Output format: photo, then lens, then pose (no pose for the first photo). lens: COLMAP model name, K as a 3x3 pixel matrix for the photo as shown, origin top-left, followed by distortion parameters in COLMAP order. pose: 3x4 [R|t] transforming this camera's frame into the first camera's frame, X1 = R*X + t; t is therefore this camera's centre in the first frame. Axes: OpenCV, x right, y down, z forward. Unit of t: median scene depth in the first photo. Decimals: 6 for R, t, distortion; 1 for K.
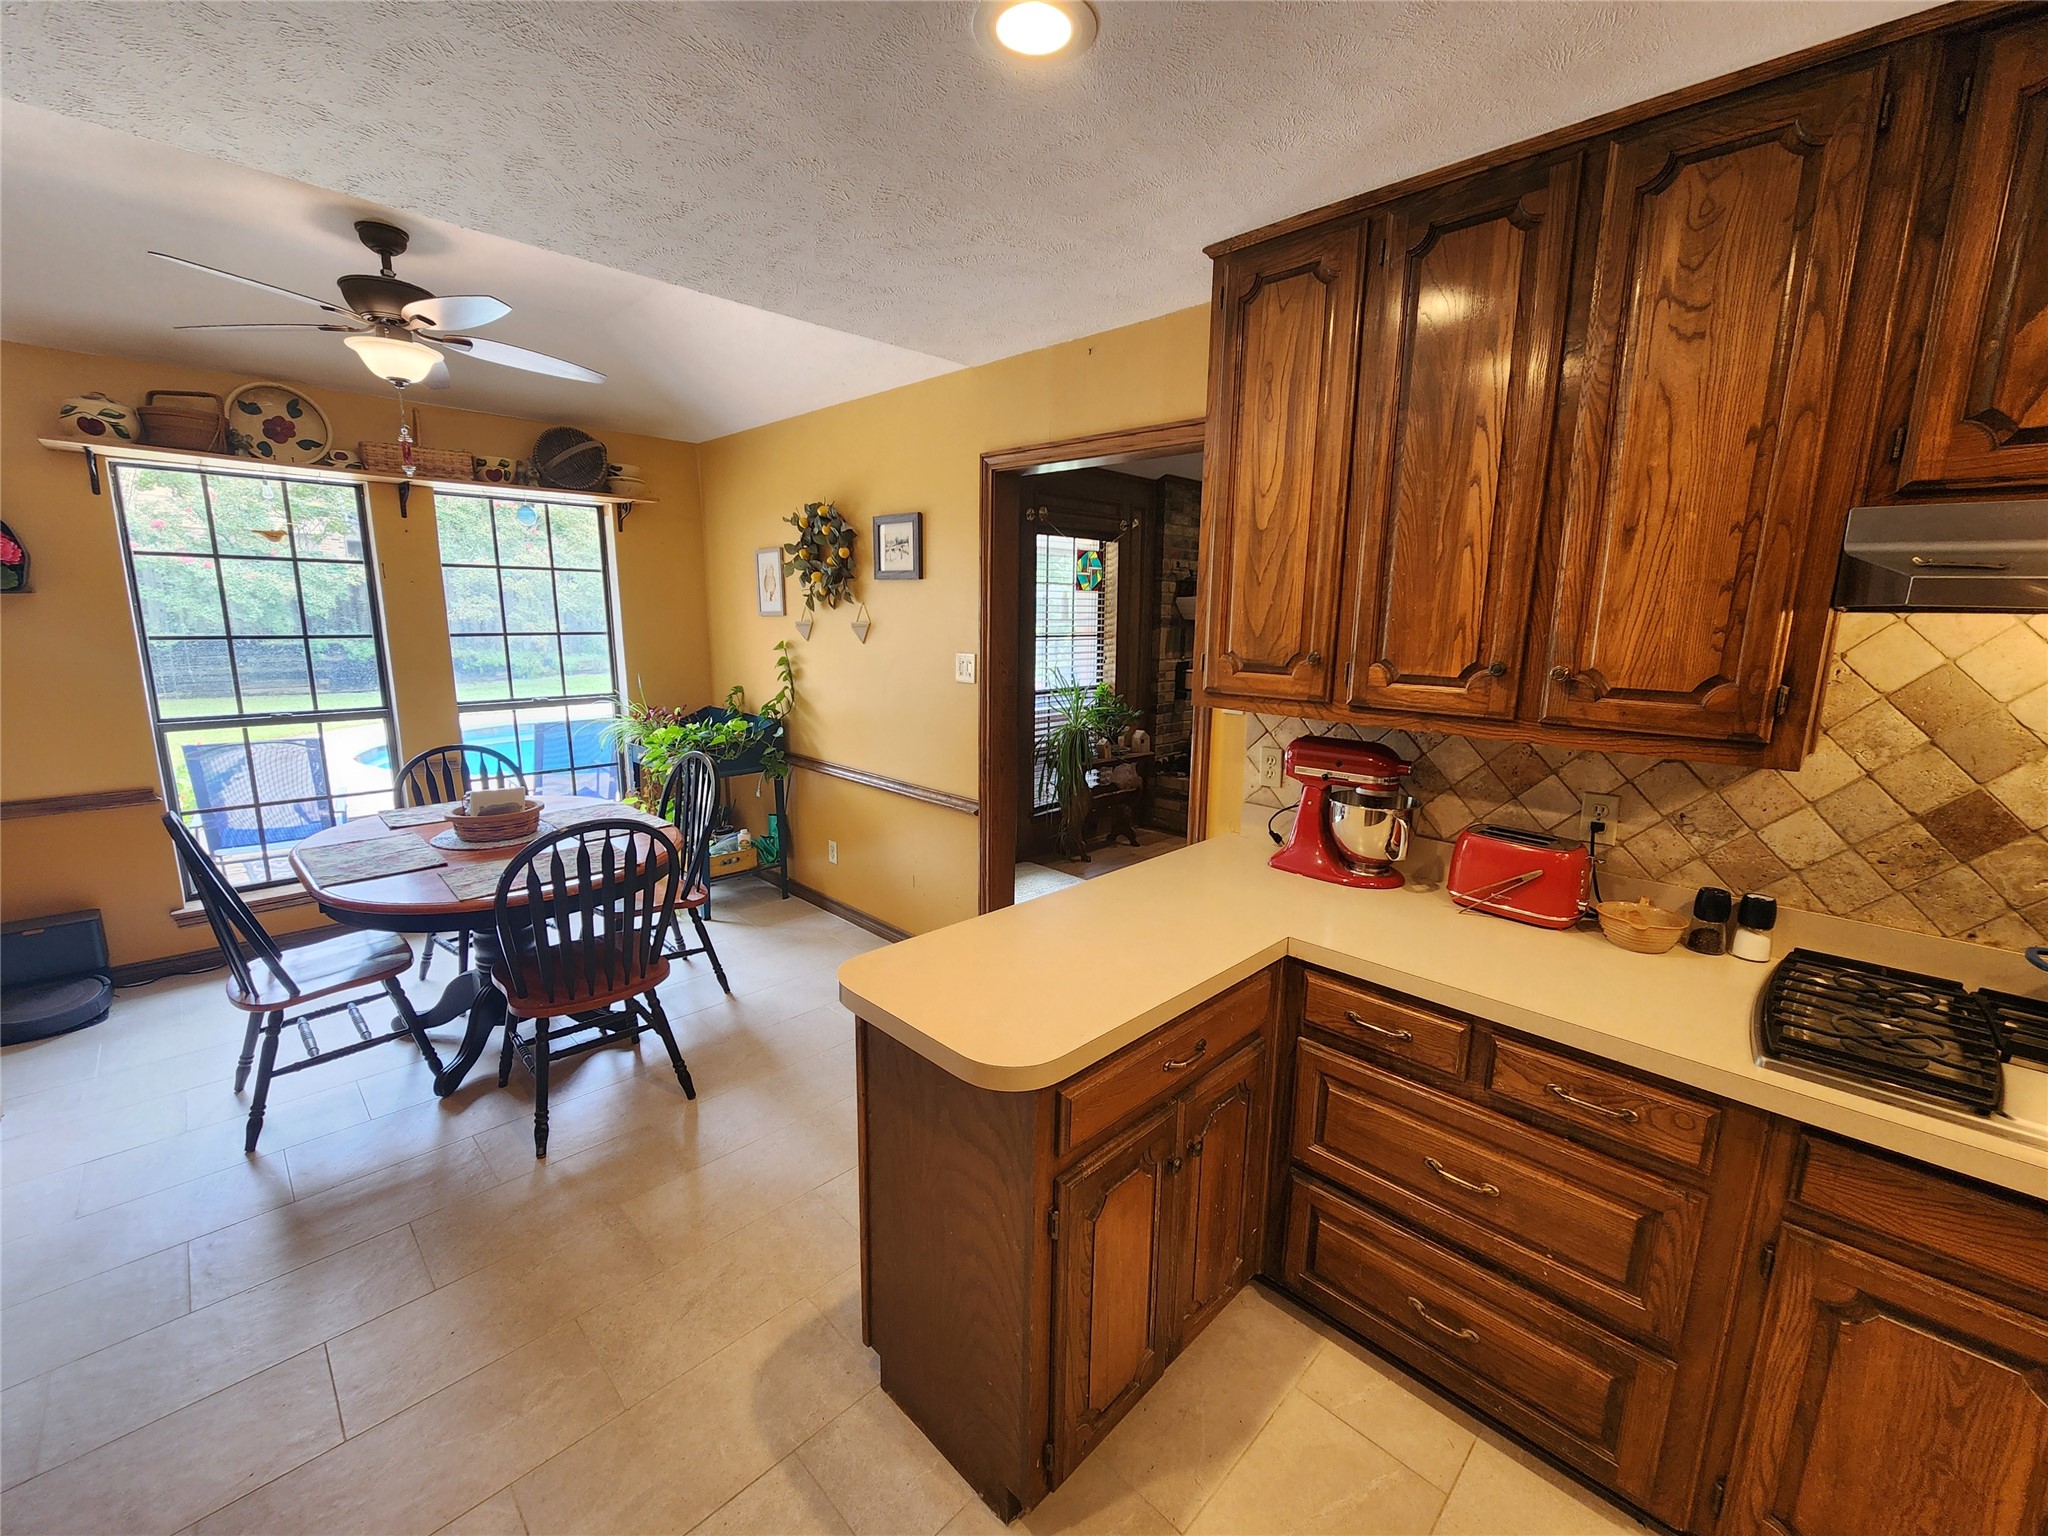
lens RADIAL K [[836.5, 0, 1020.6], [0, 836.5, 763.7], [0, 0, 1]] dist [0.002426, -0.002131]
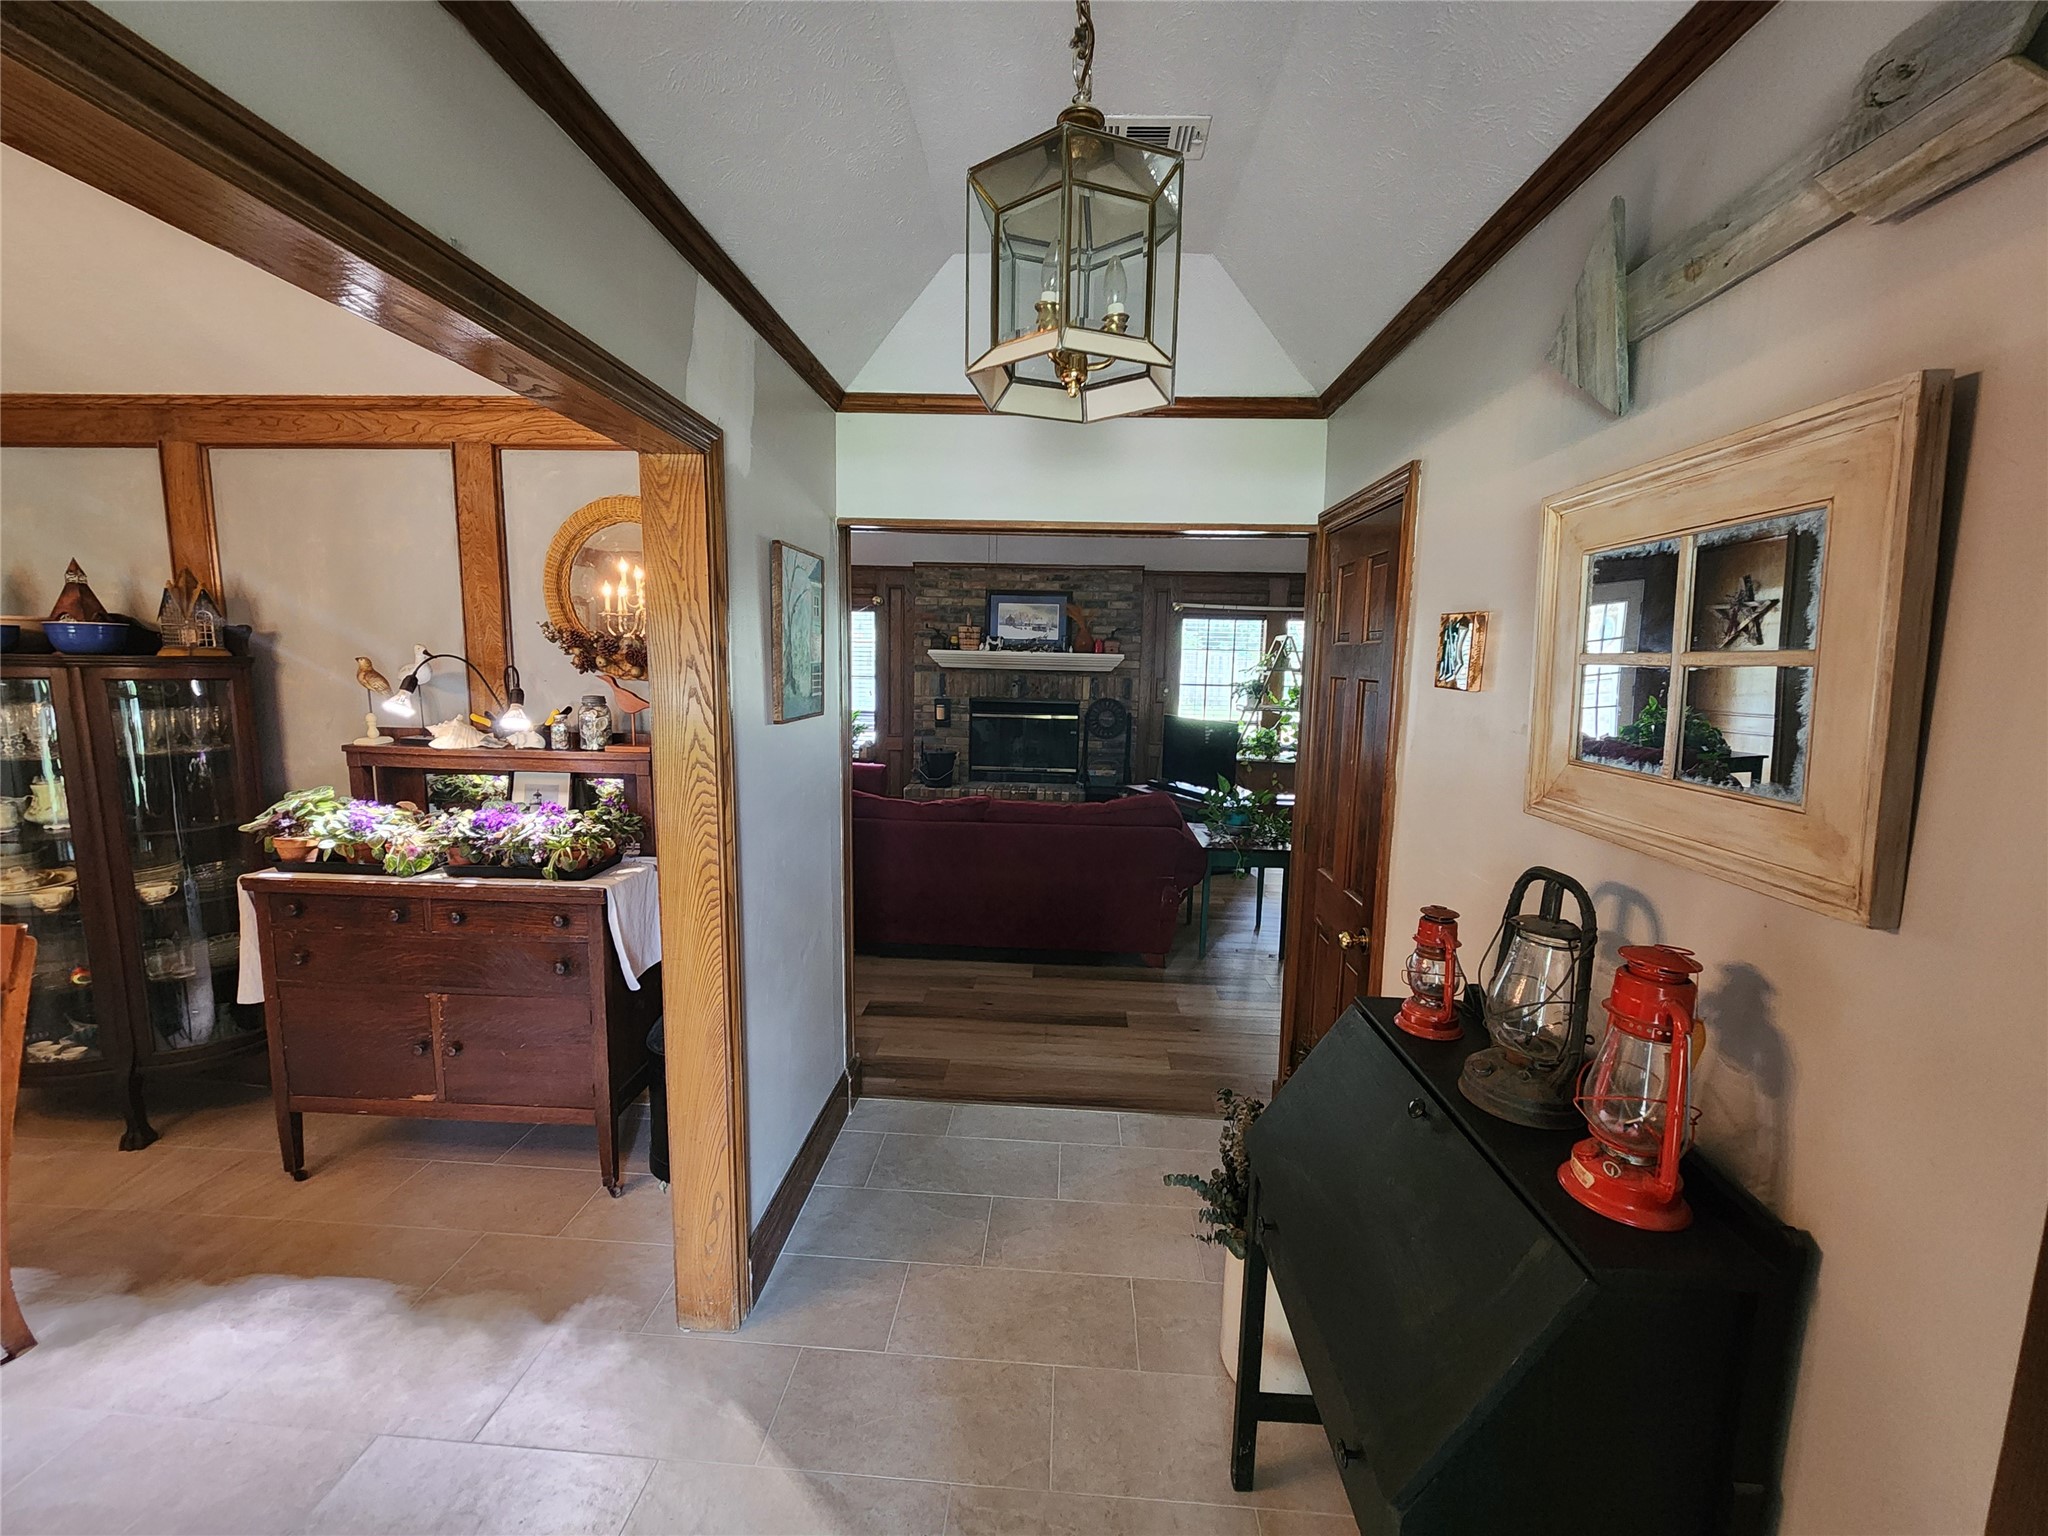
lens RADIAL K [[836.5, 0, 1018.0], [0, 836.5, 756.3], [0, 0, 1]] dist [0.002426, -0.002131]
pose [[0.662091, 0.085709, -0.744506, 2.805768], [-0.145552, 0.989228, -0.015558, -0.066415], [0.735153, 0.118665, 0.667435, 0.503431]]
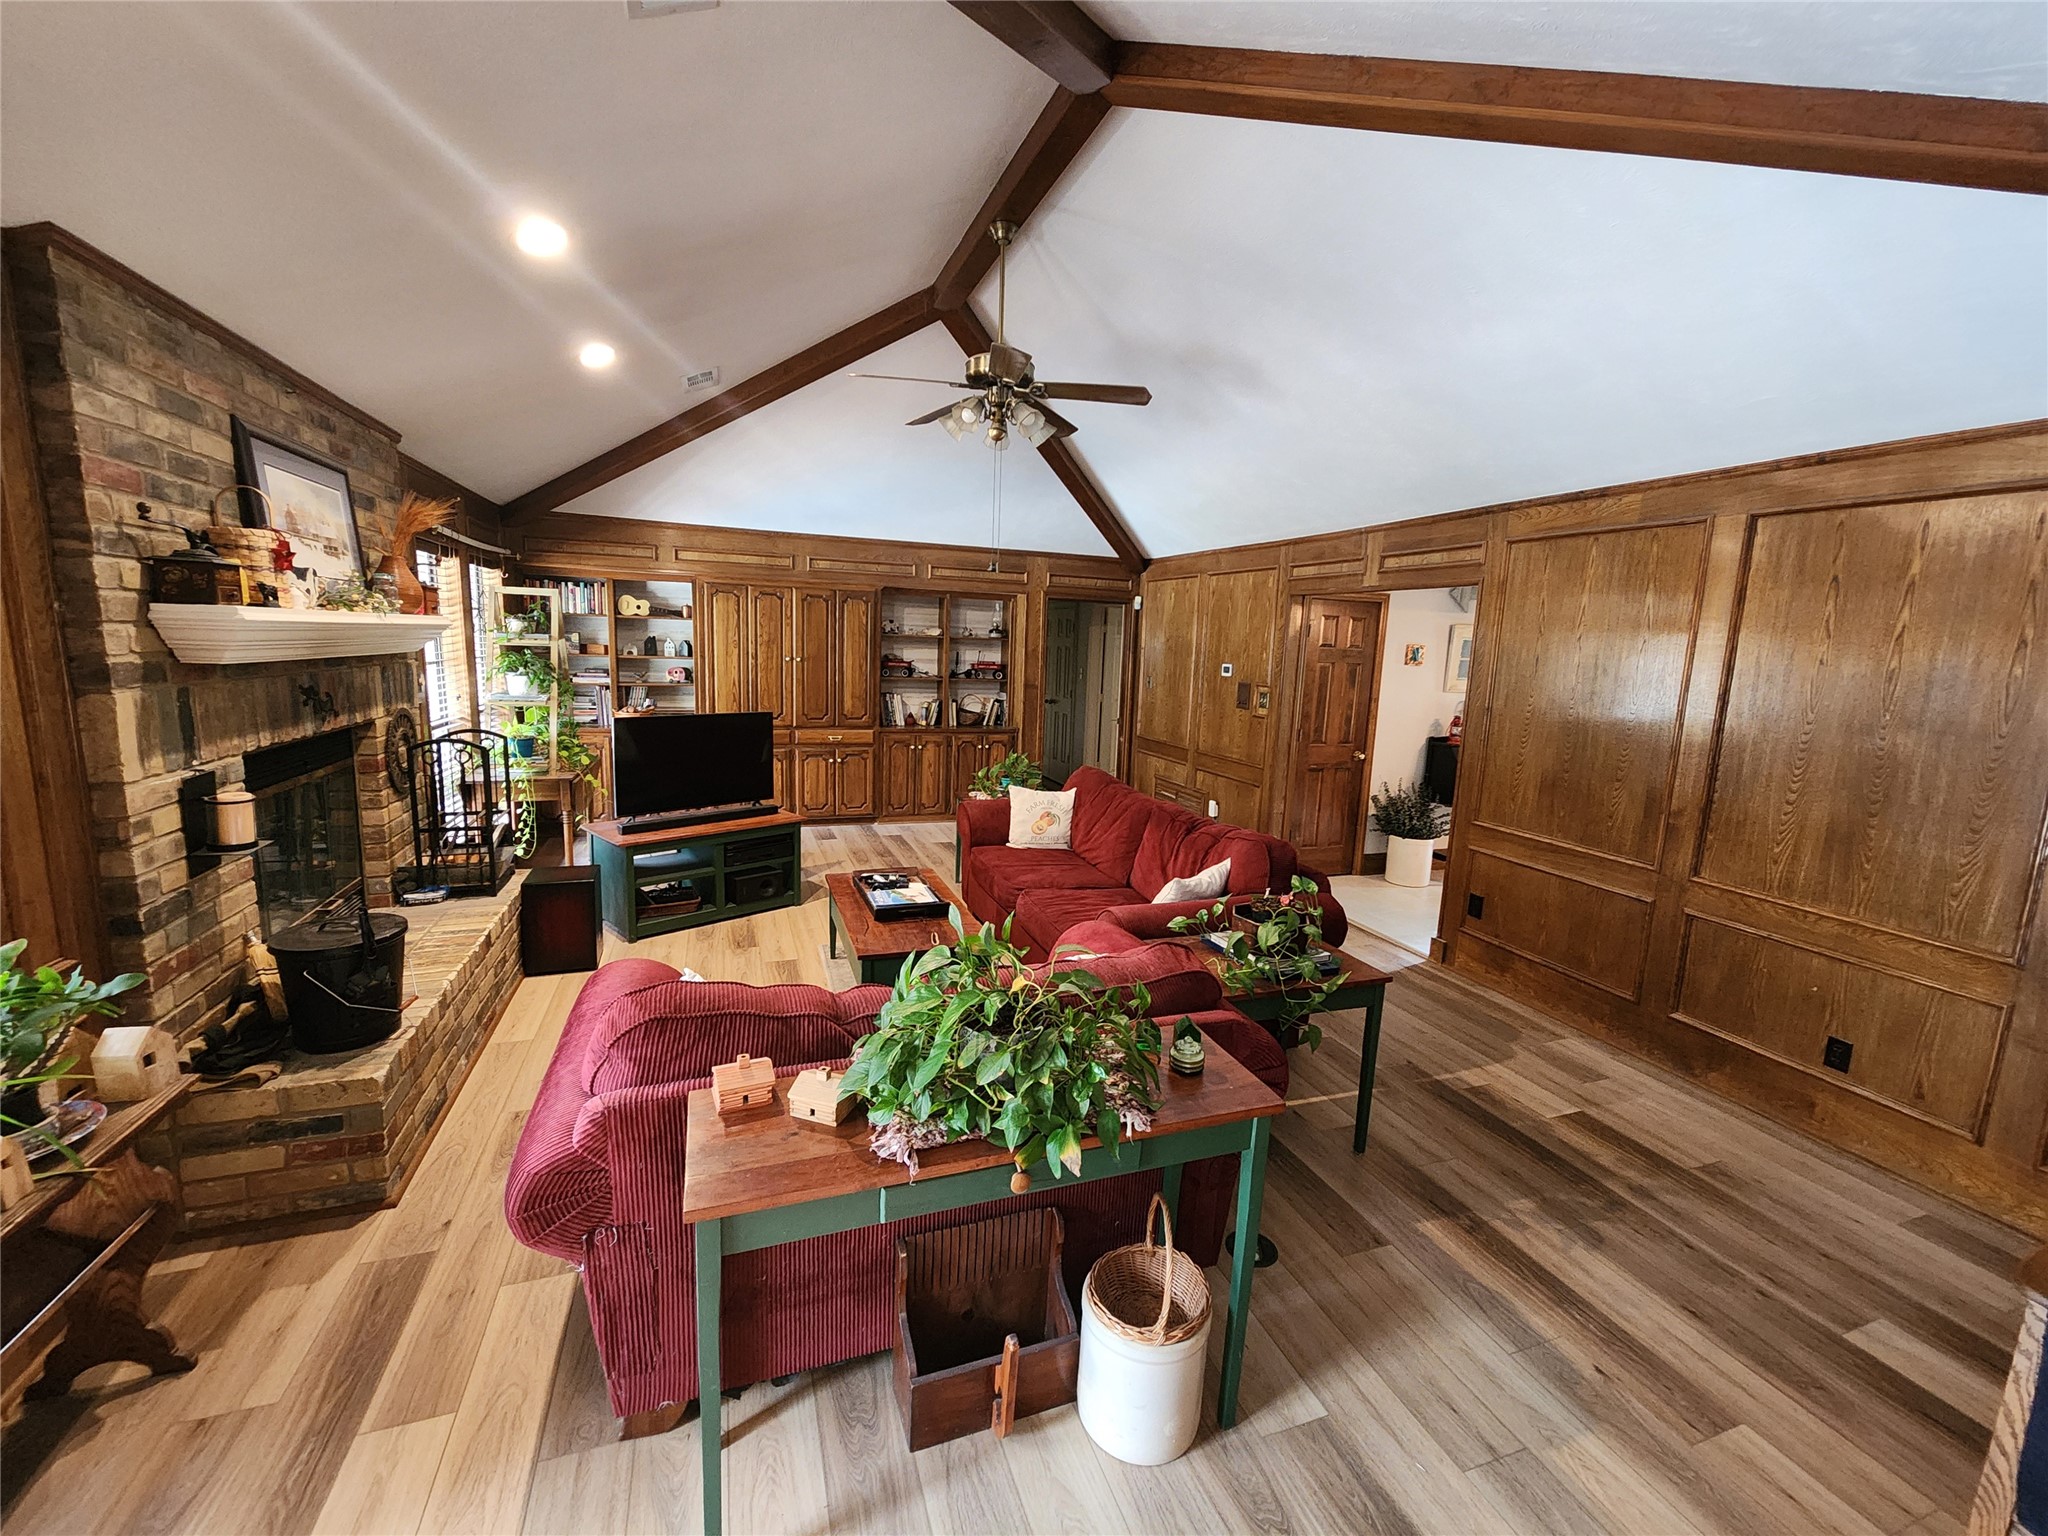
lens RADIAL K [[836.5, 0, 1030.1], [0, 836.5, 764.6], [0, 0, 1]] dist [0.002426, -0.002131]
pose [[0.423241, -0.131946, 0.896358, 0.036121], [0.131010, 0.987854, 0.083555, -0.243490], [-0.896495, 0.082068, 0.435387, 1.119795]]
